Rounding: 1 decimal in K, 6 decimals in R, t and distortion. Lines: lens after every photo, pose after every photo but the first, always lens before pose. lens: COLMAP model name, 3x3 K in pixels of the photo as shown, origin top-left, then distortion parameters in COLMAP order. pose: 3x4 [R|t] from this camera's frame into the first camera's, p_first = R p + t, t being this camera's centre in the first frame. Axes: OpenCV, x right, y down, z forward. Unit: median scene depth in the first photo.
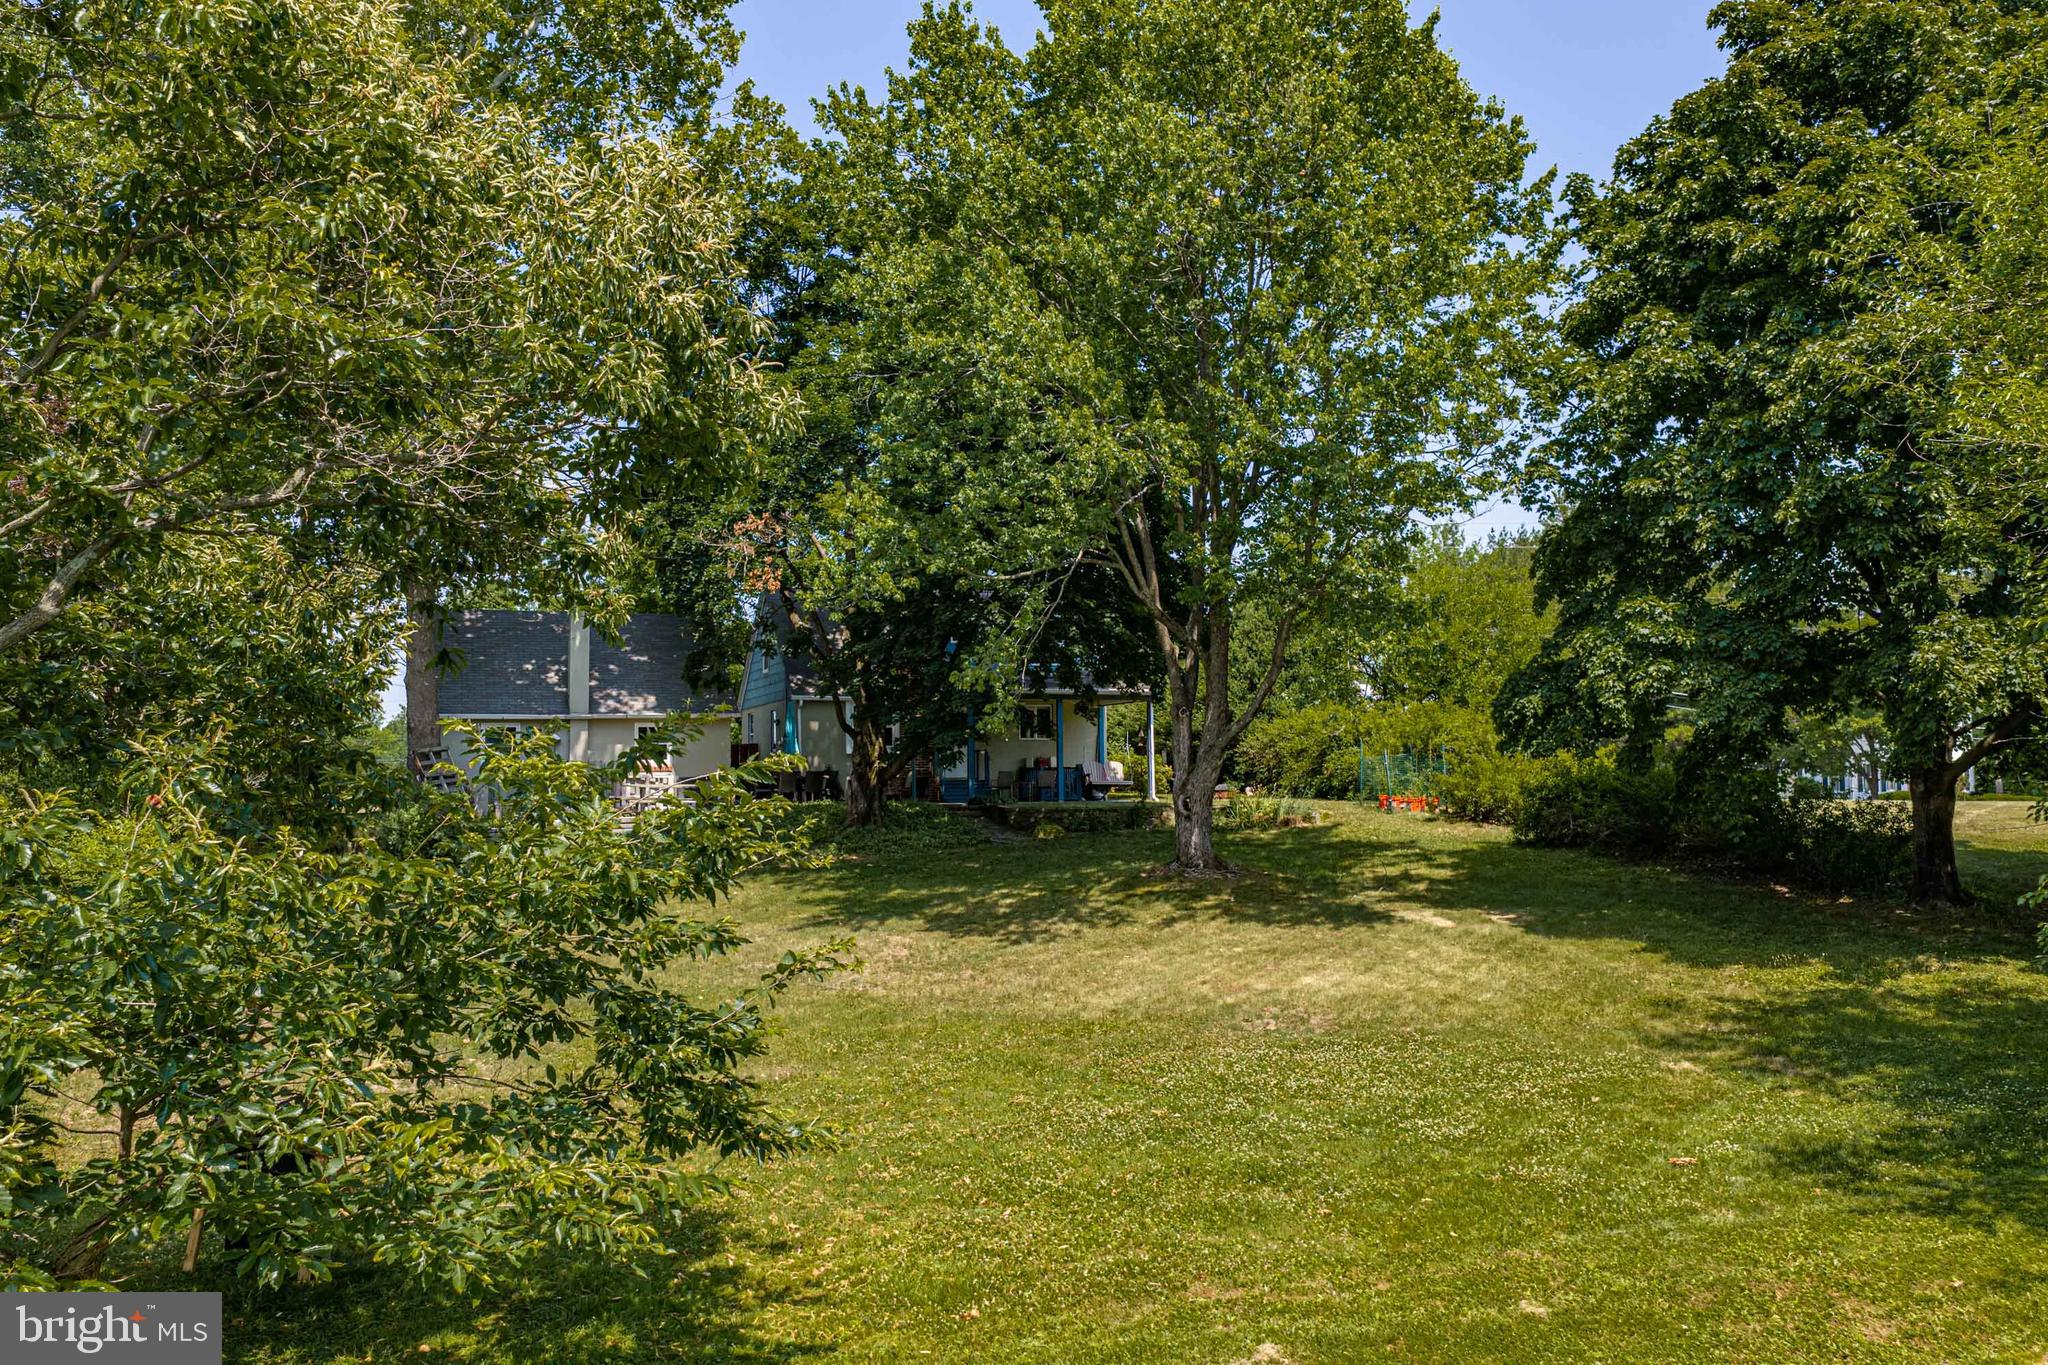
lens RADIAL K [[1703.0, 0, 1024.0], [0, 1703.0, 682.5], [0, 0, 1]] dist [0.005229, -0.003299]
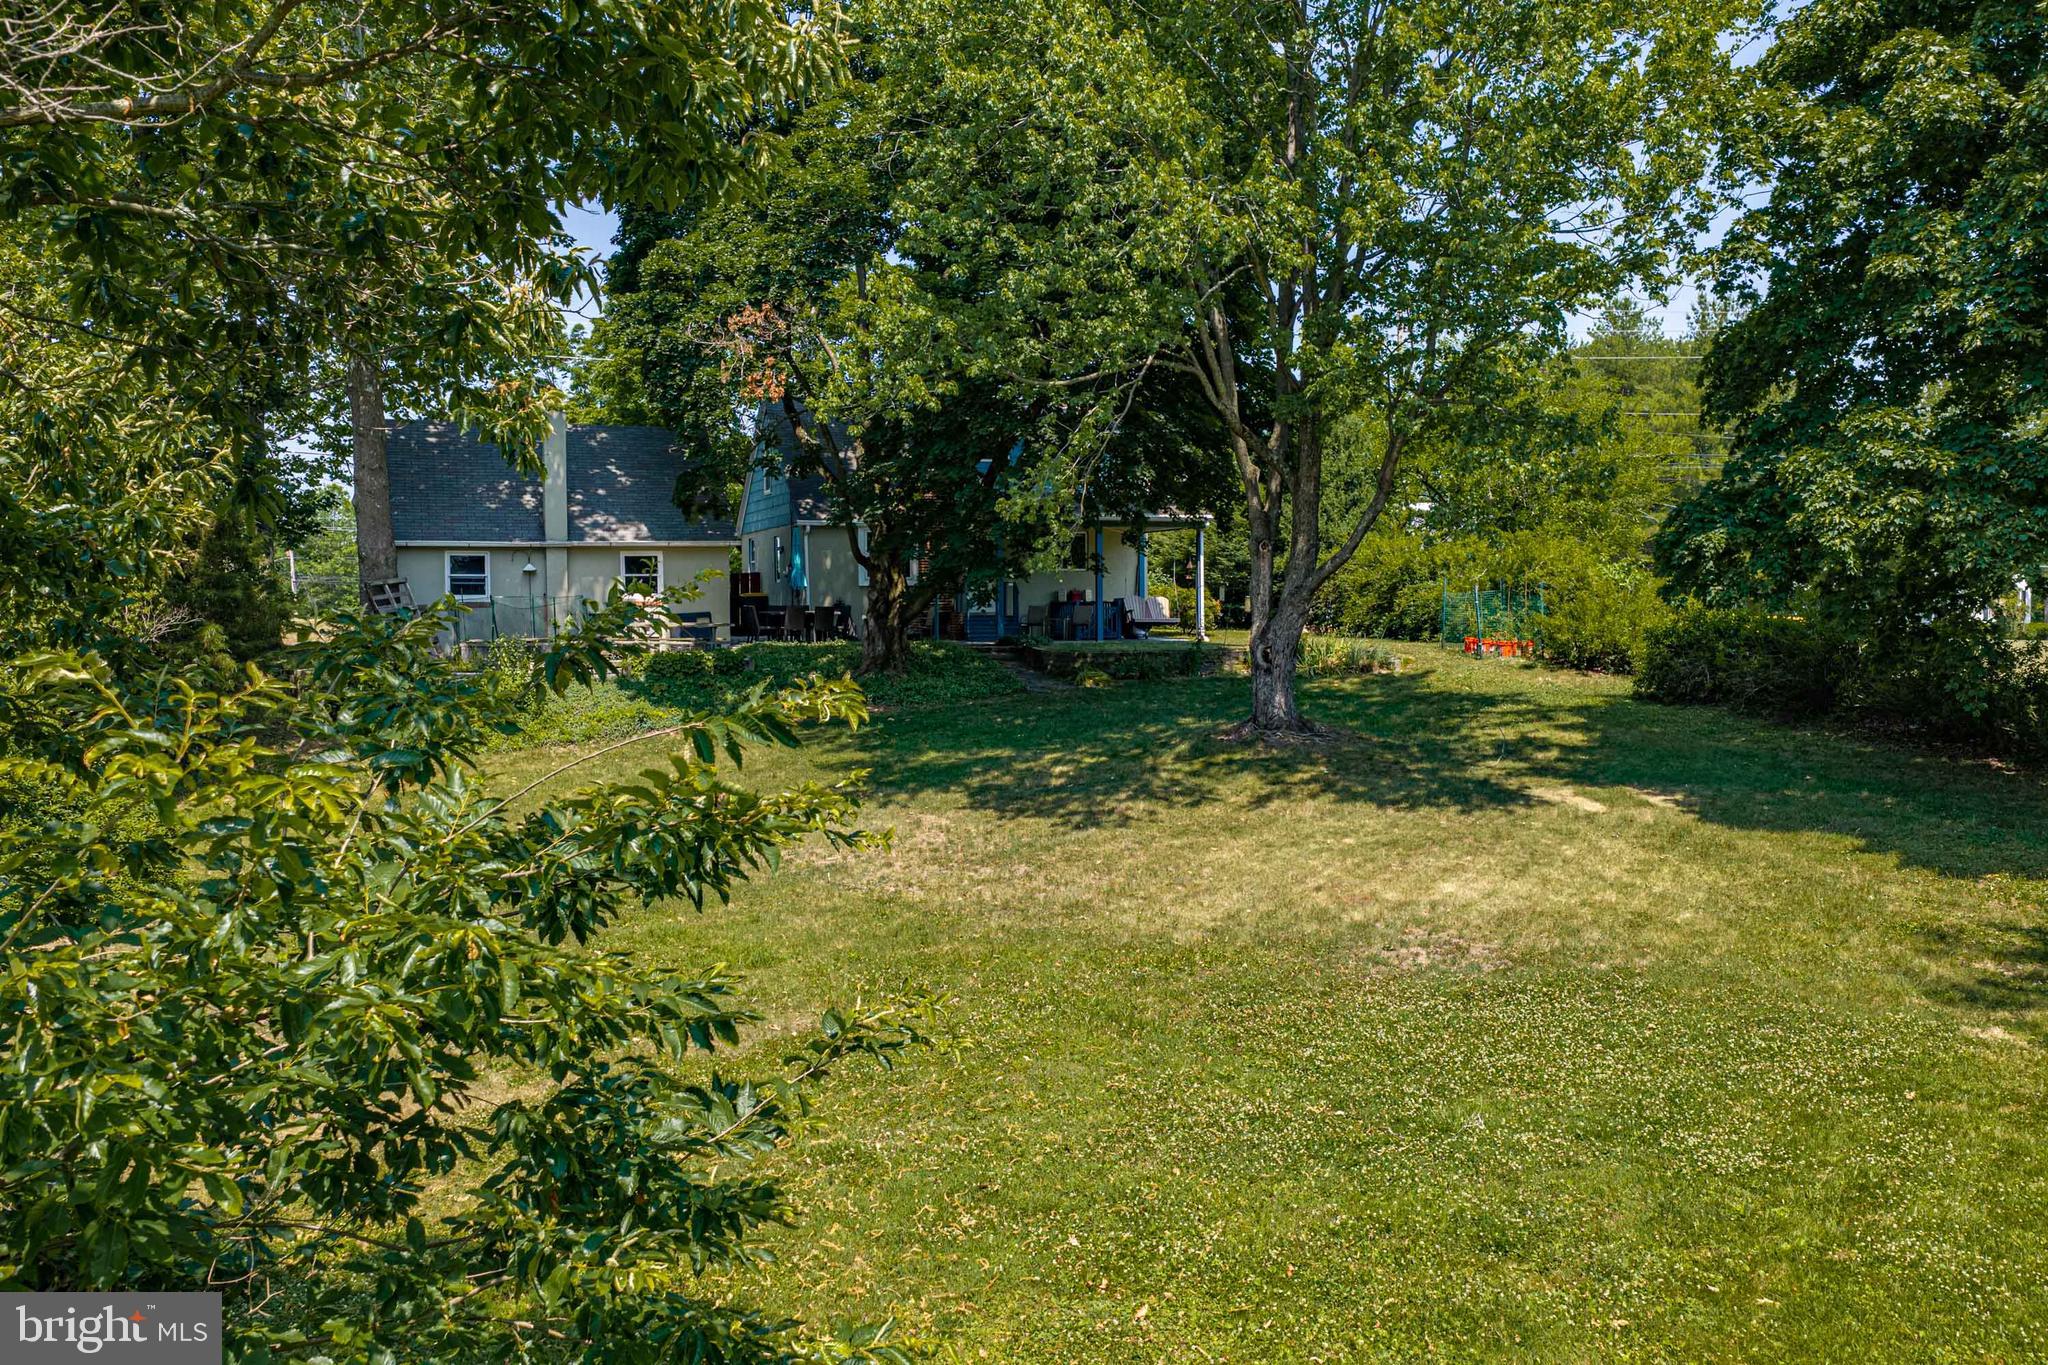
lens RADIAL K [[1690.7, 0, 1040.7], [0, 1690.7, 690.0], [0, 0, 1]] dist [0.004654, -0.010736]
pose [[0.999939, 0.002840, 0.010698, -0.029480], [-0.004022, 0.993678, 0.112198, -0.006081], [-0.010312, -0.112234, 0.993628, 0.178641]]
